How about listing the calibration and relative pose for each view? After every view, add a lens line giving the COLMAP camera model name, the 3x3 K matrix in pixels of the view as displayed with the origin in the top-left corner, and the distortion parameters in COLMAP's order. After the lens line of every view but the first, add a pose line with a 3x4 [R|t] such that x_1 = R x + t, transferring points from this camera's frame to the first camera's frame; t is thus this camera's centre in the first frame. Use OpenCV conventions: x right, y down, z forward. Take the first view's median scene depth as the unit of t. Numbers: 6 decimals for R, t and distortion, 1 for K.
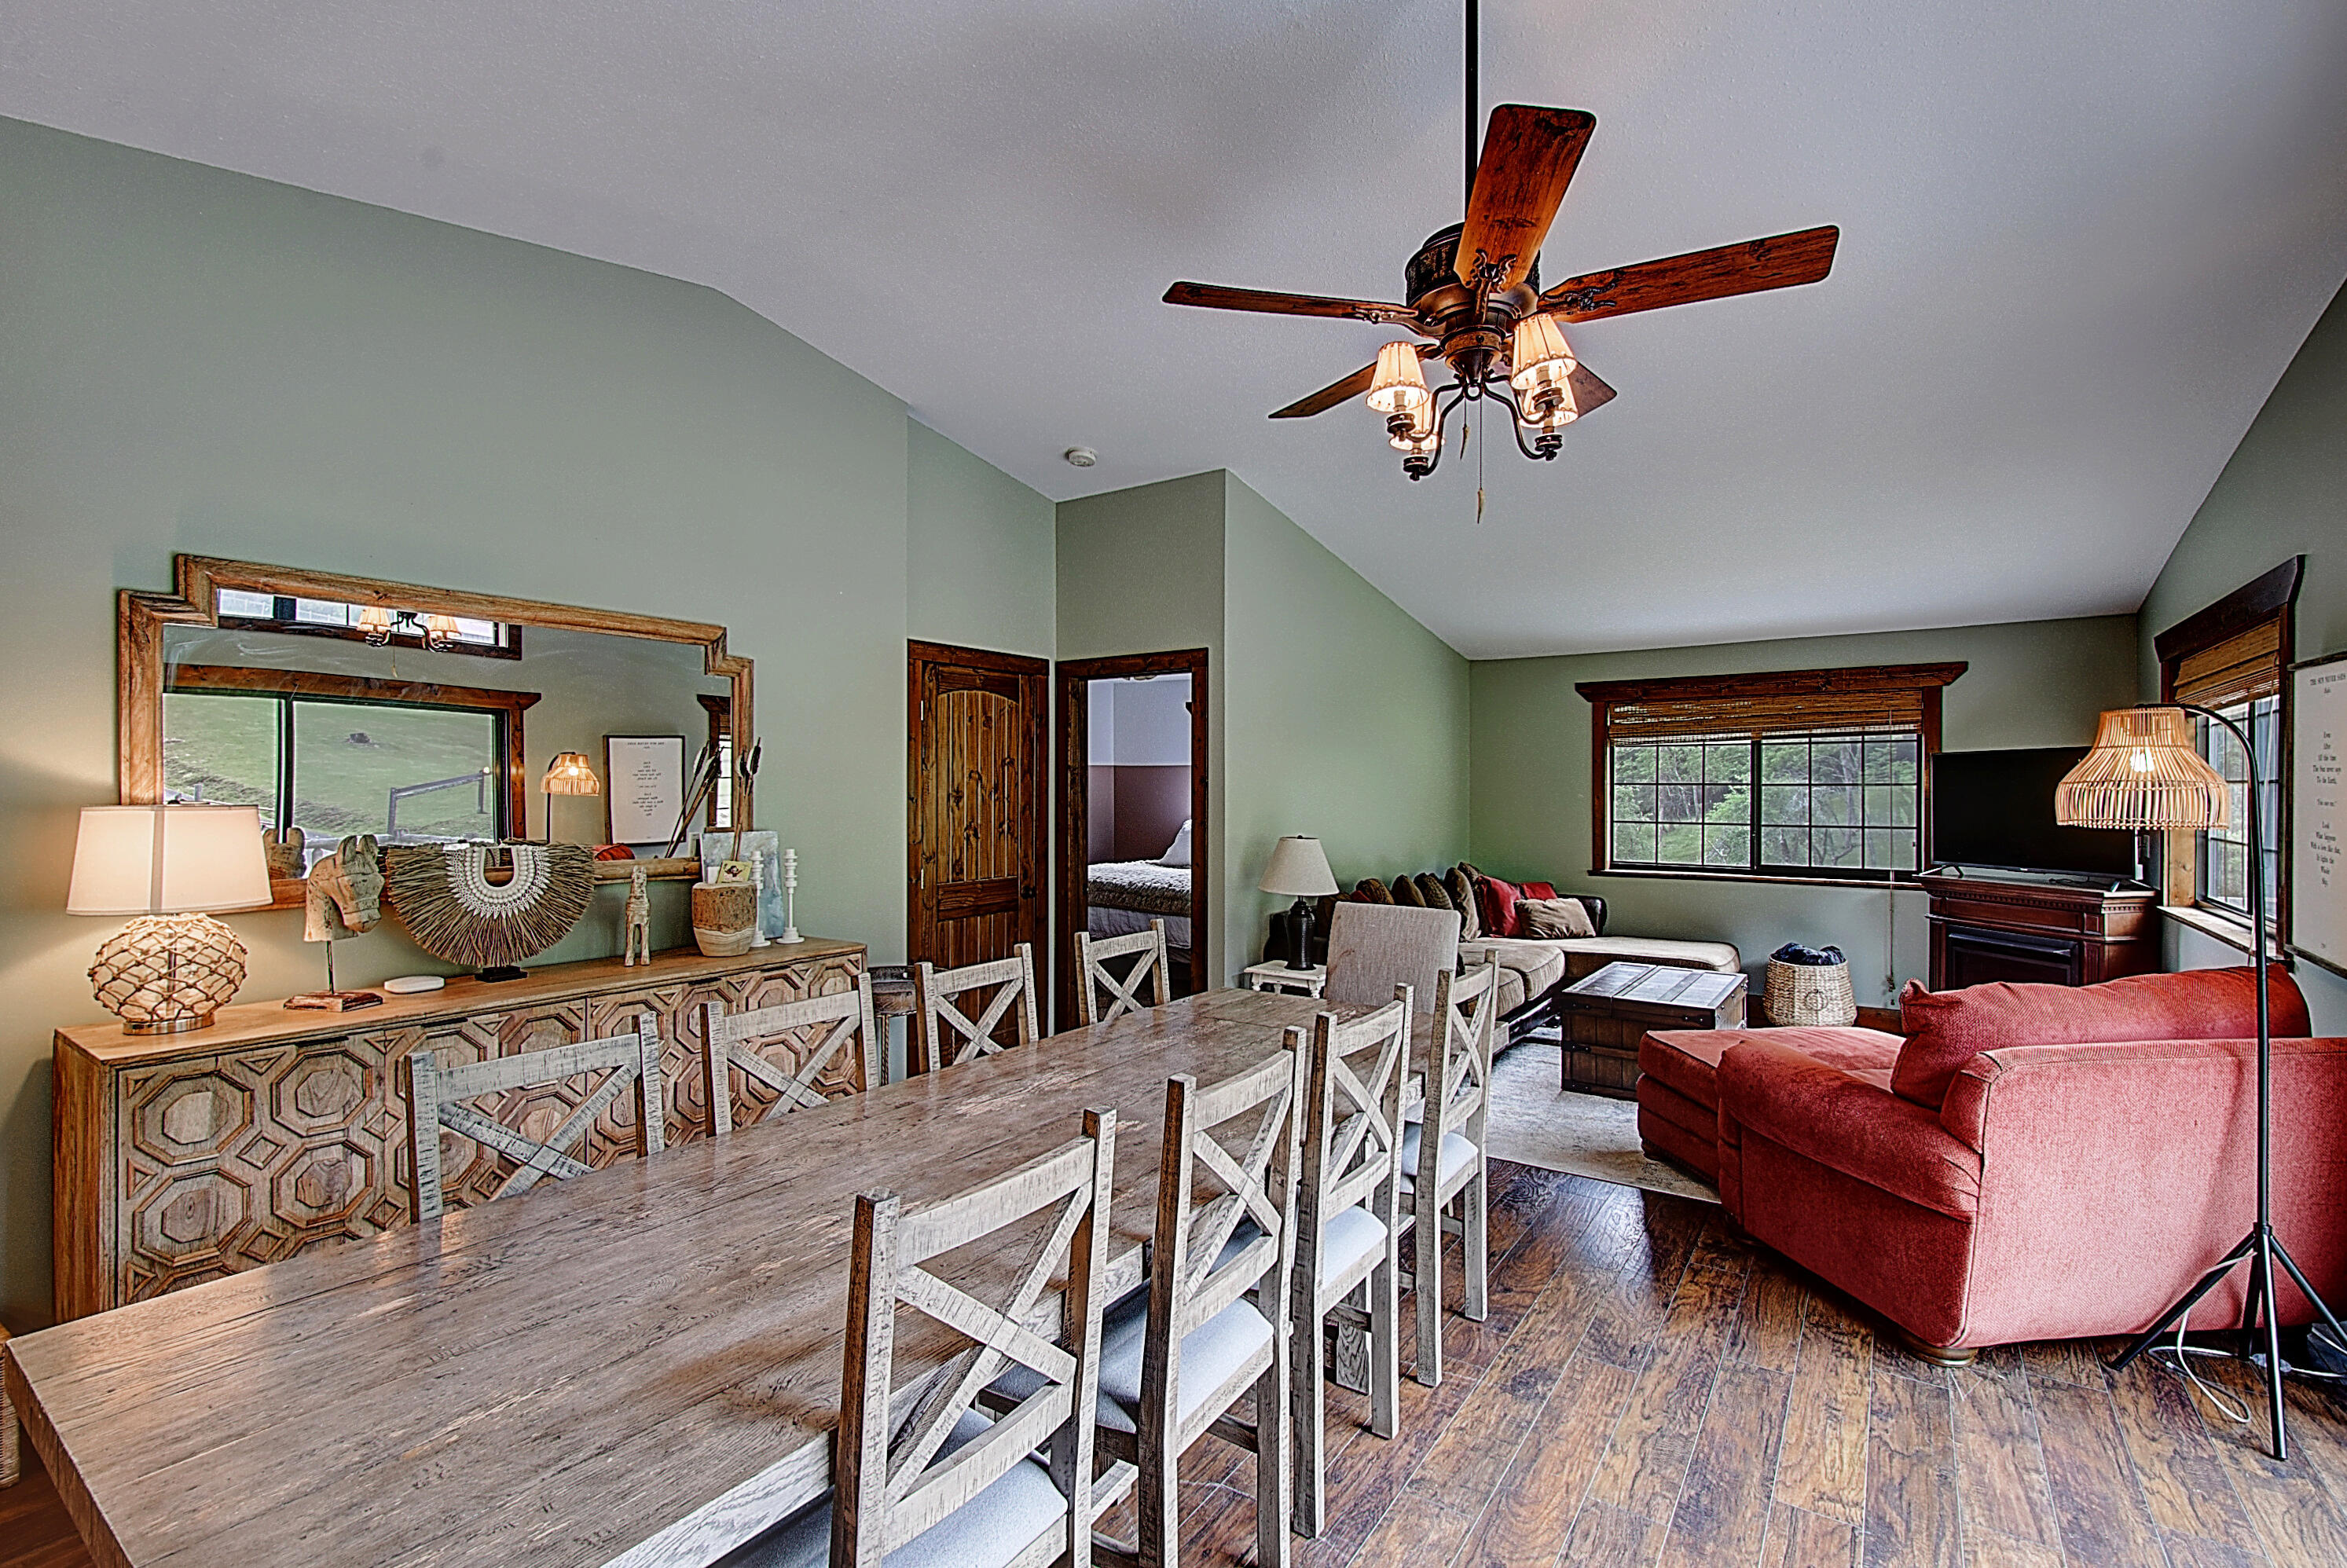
lens RADIAL K [[1030.0, 0, 1177.4], [0, 1030.0, 786.8], [0, 0, 1]] dist [0.004929, -0.009062]
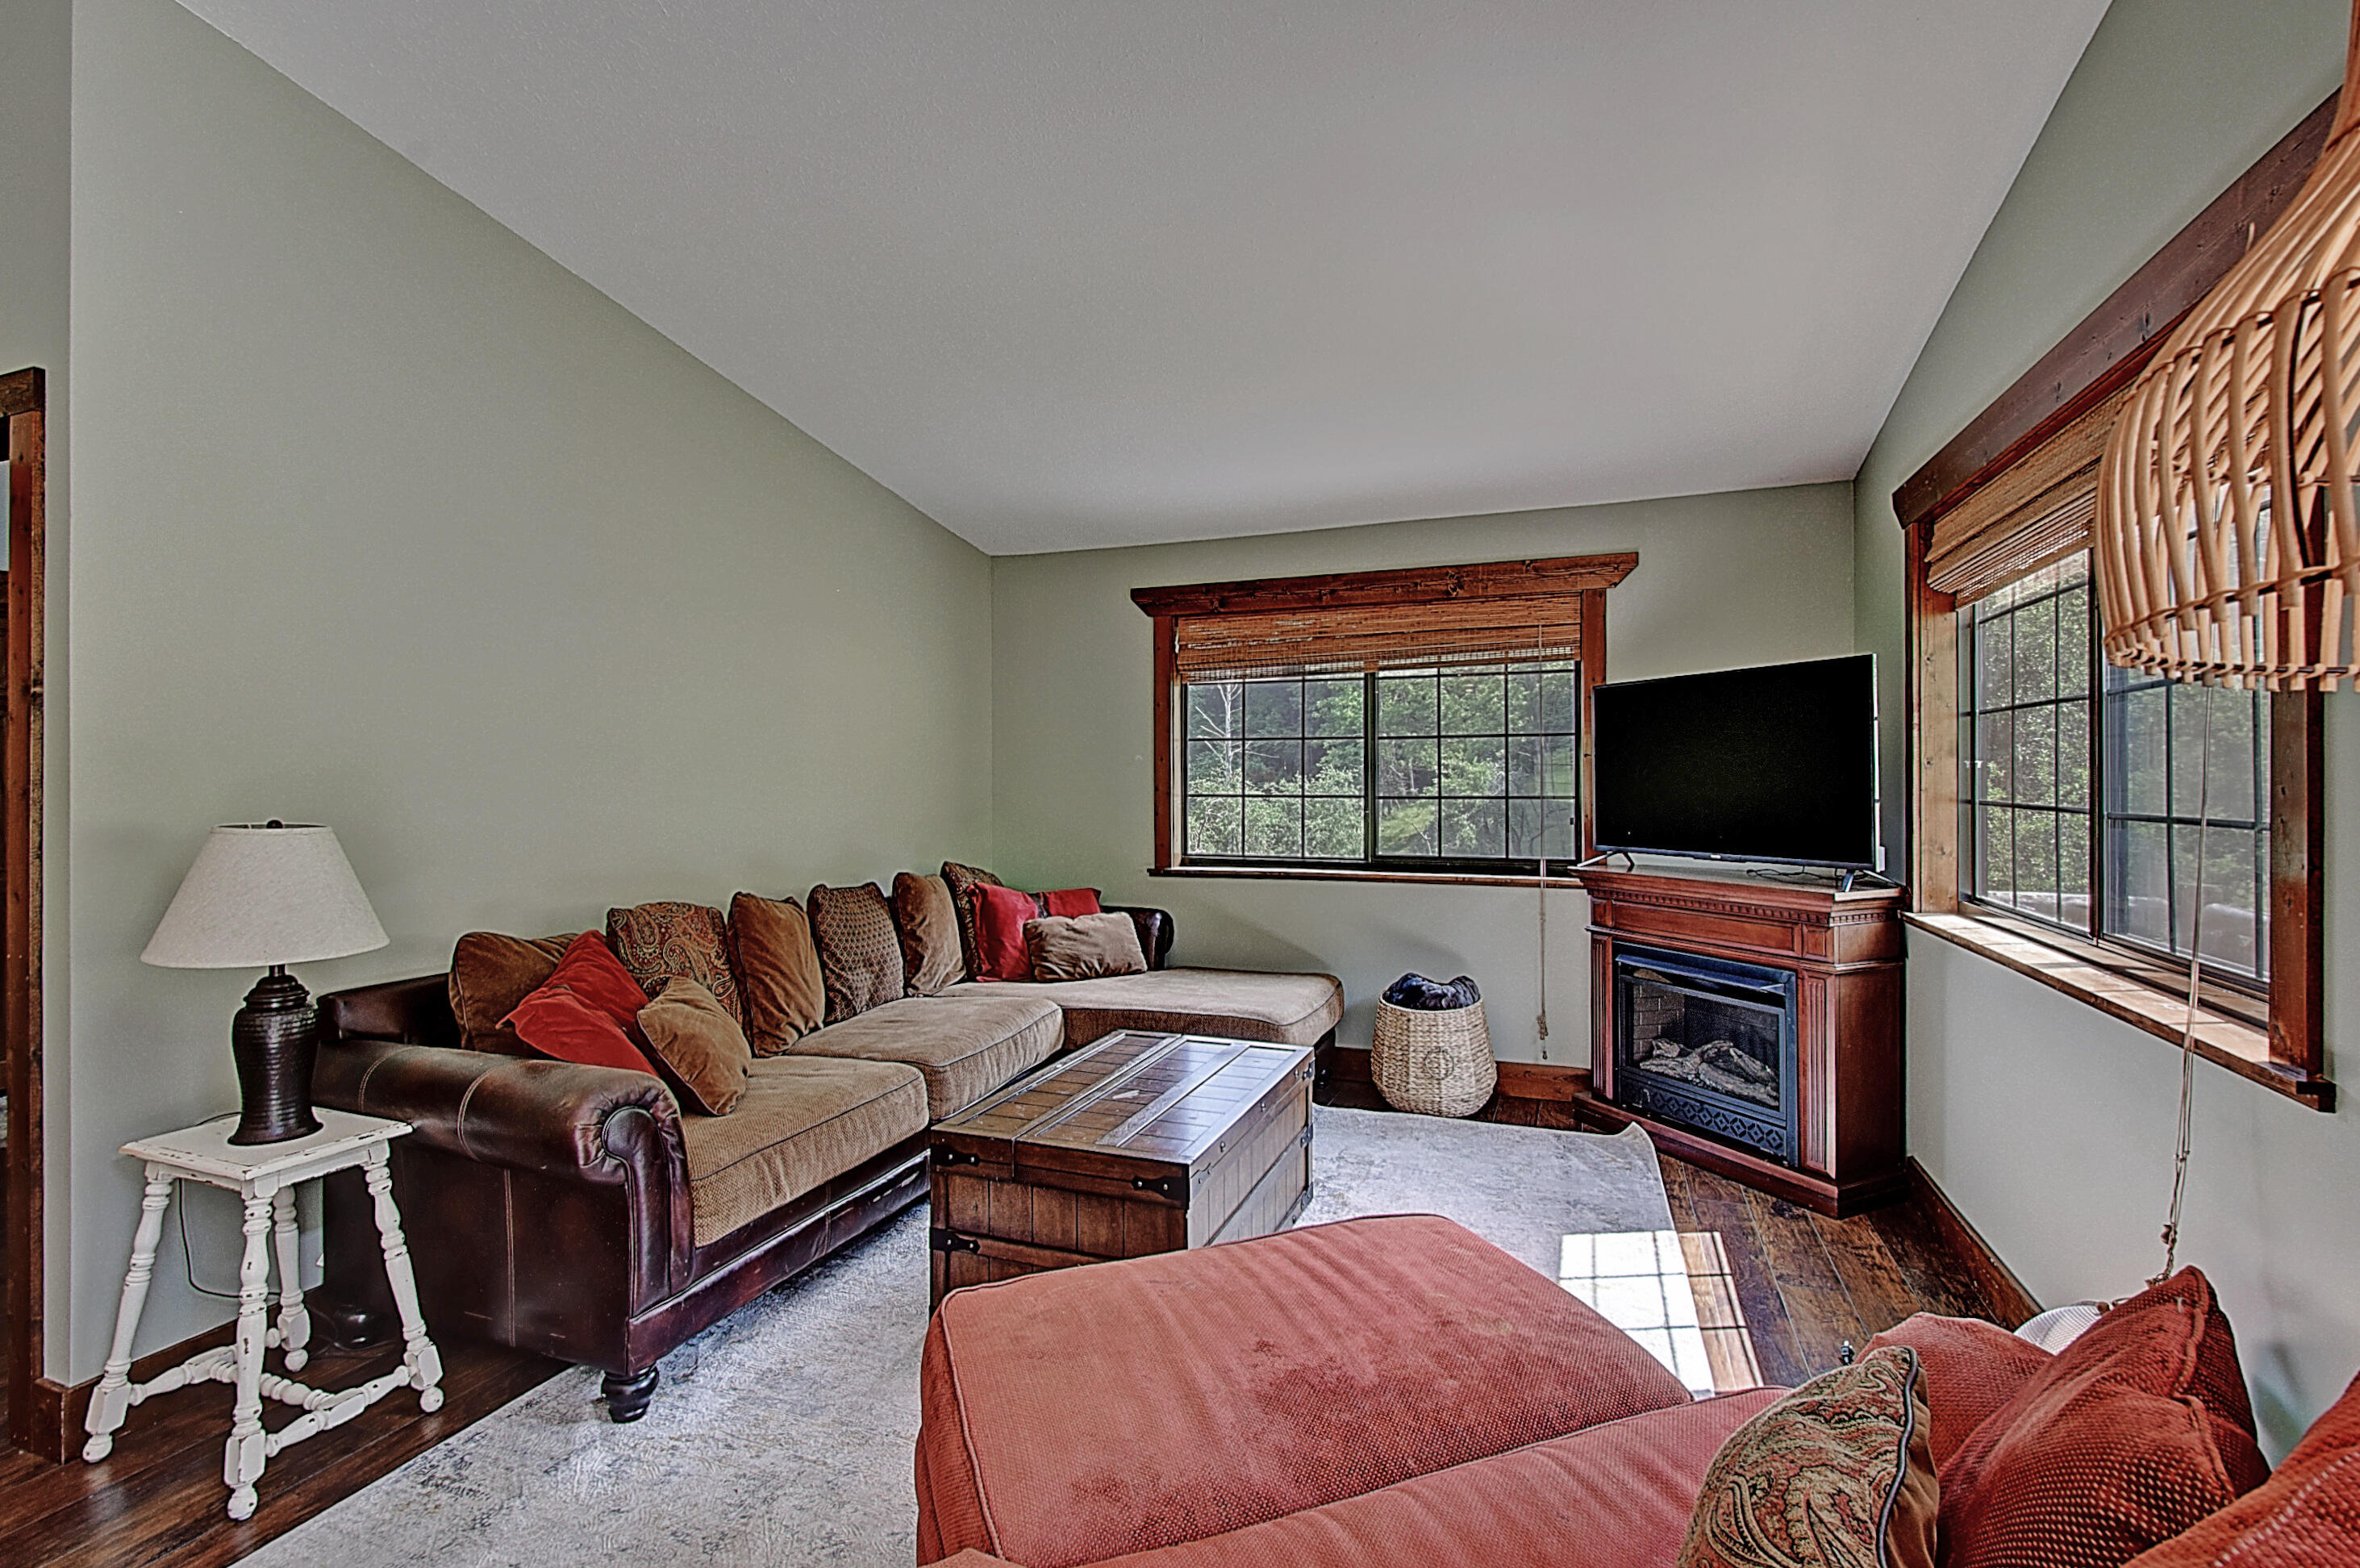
lens RADIAL K [[1049.3, 0, 1192.2], [0, 1049.3, 780.1], [0, 0, 1]] dist [-0.003708, -0.000043]
pose [[0.968233, -0.004563, 0.250009, 0.295889], [0.004154, 0.999989, 0.002167, 0.025571], [-0.250017, -0.001059, 0.968241, 0.386927]]
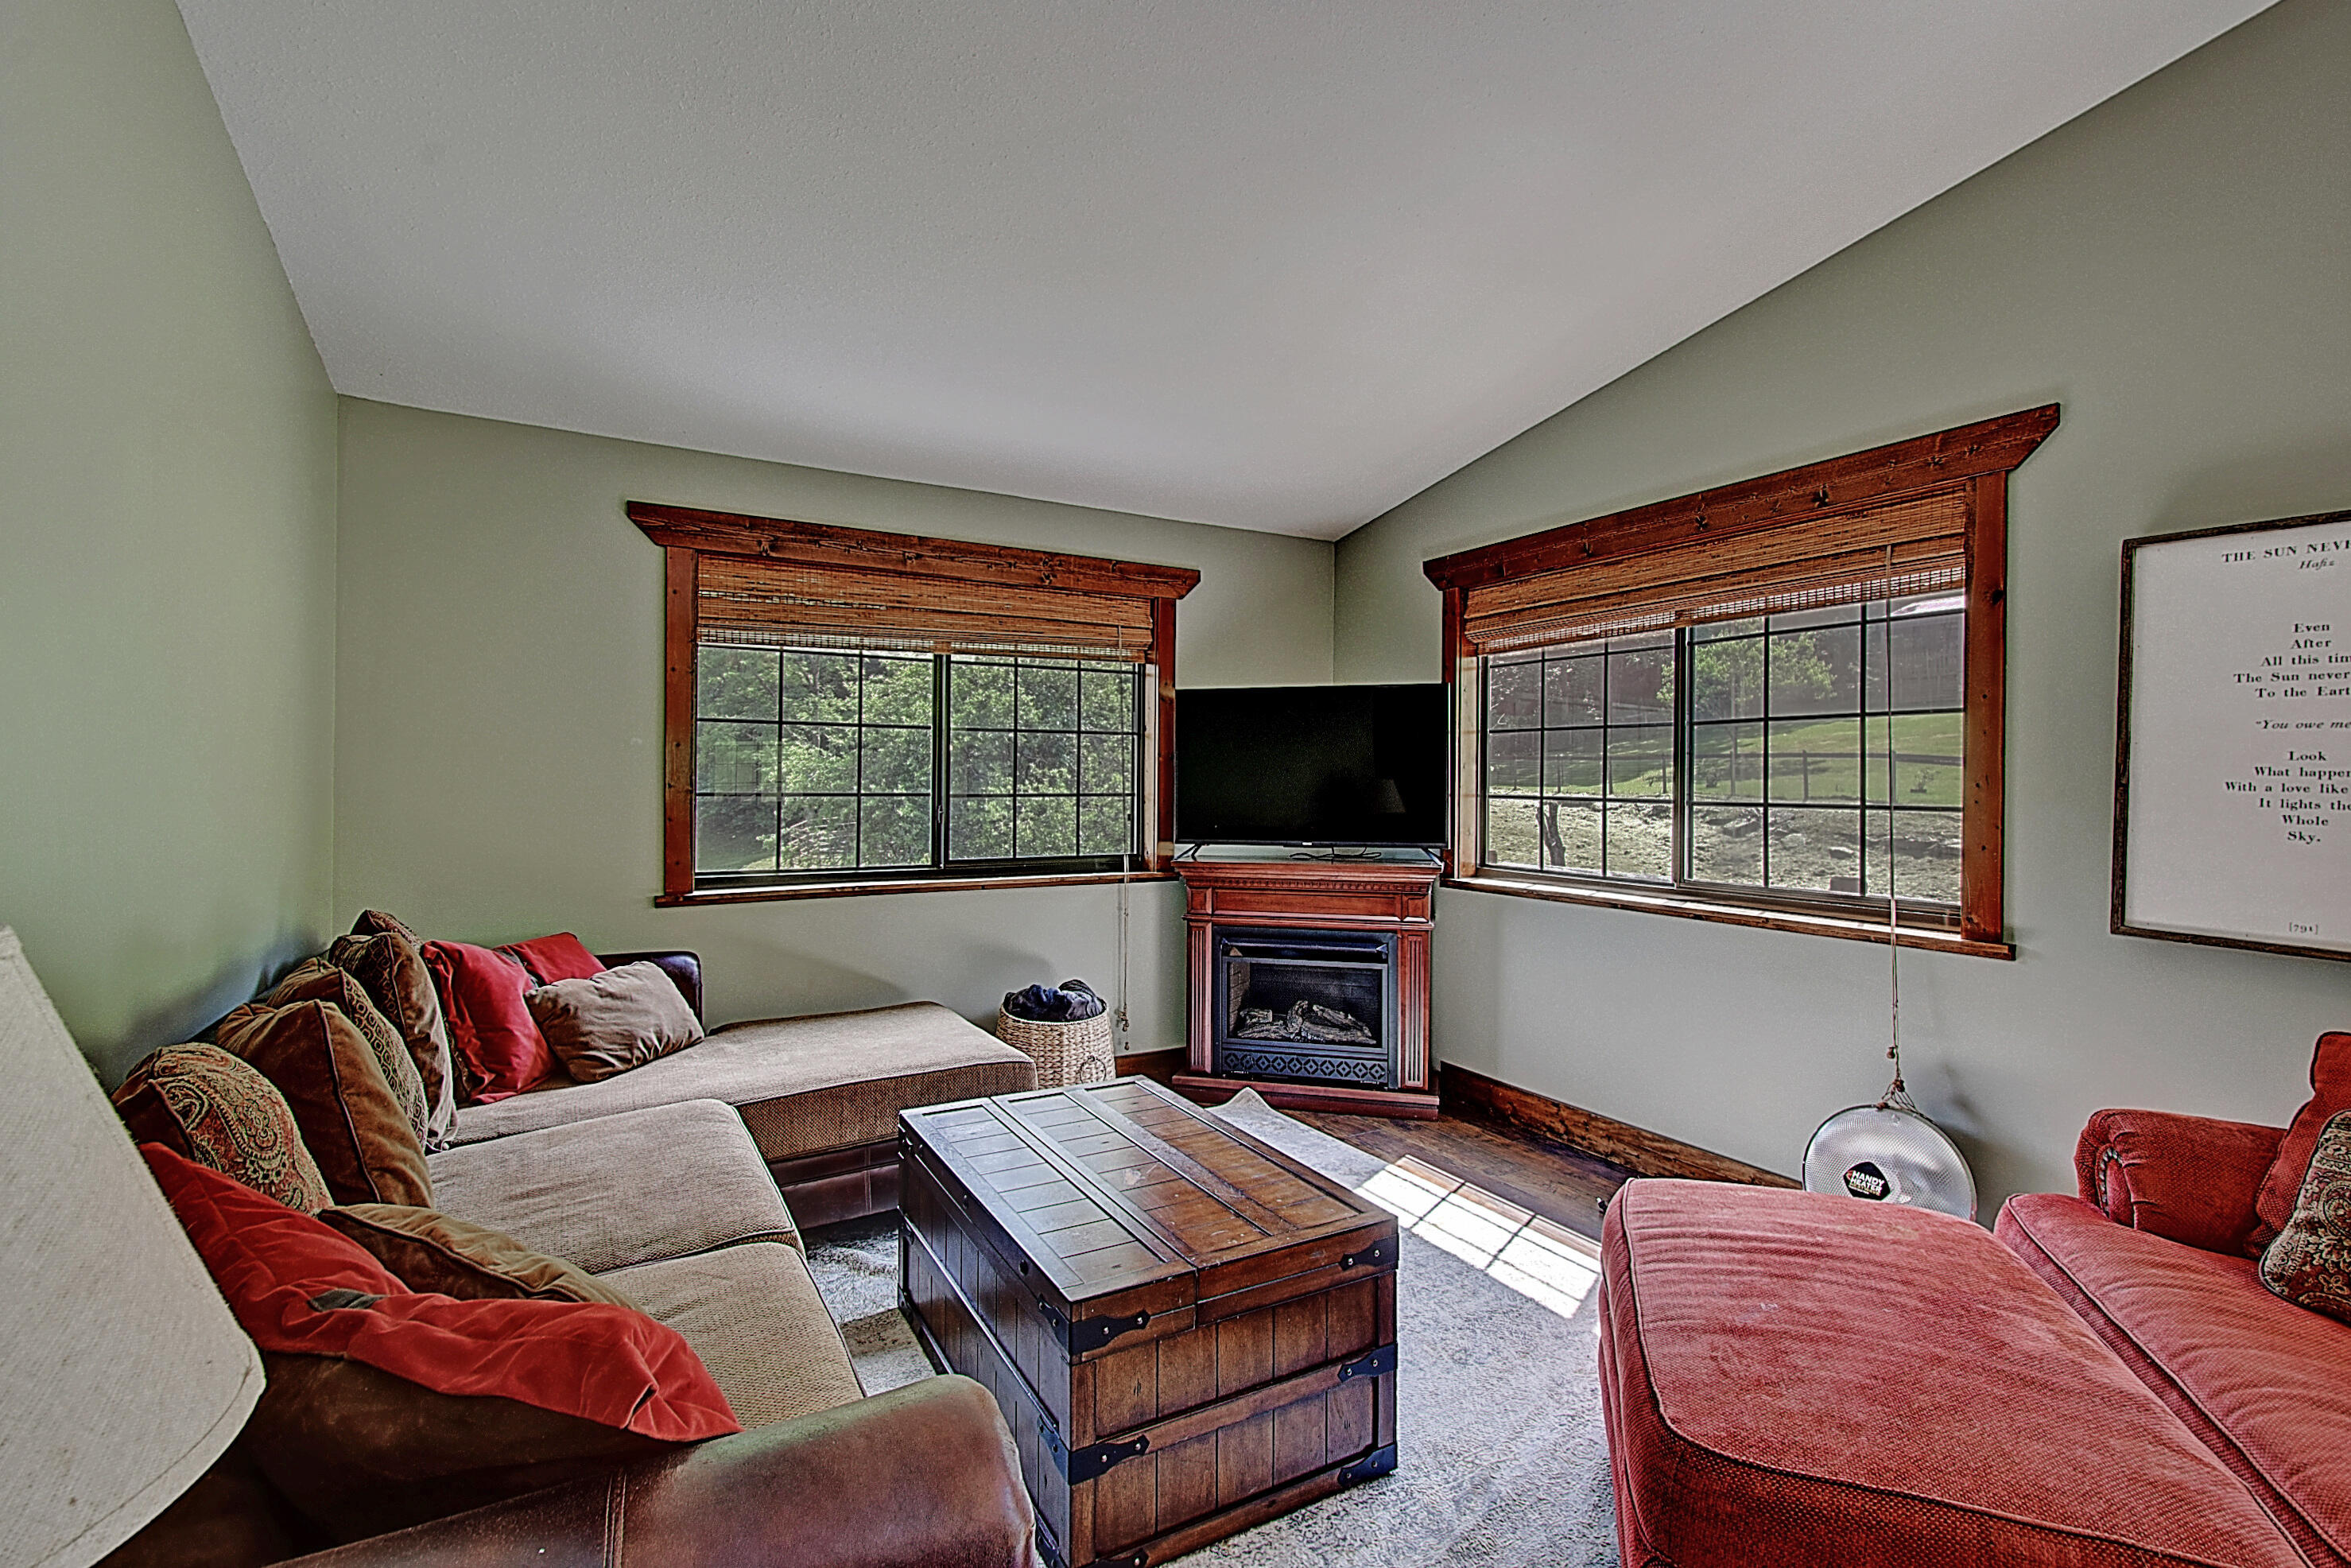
lens RADIAL K [[1045.3, 0, 1184.0], [0, 1045.3, 773.3], [0, 0, 1]] dist [-0.003708, -0.000043]
pose [[0.421087, 0.003983, 0.907011, 0.071367], [-0.007267, 0.999973, -0.001017, 0.025767], [-0.906991, -0.006163, 0.421105, 0.663273]]
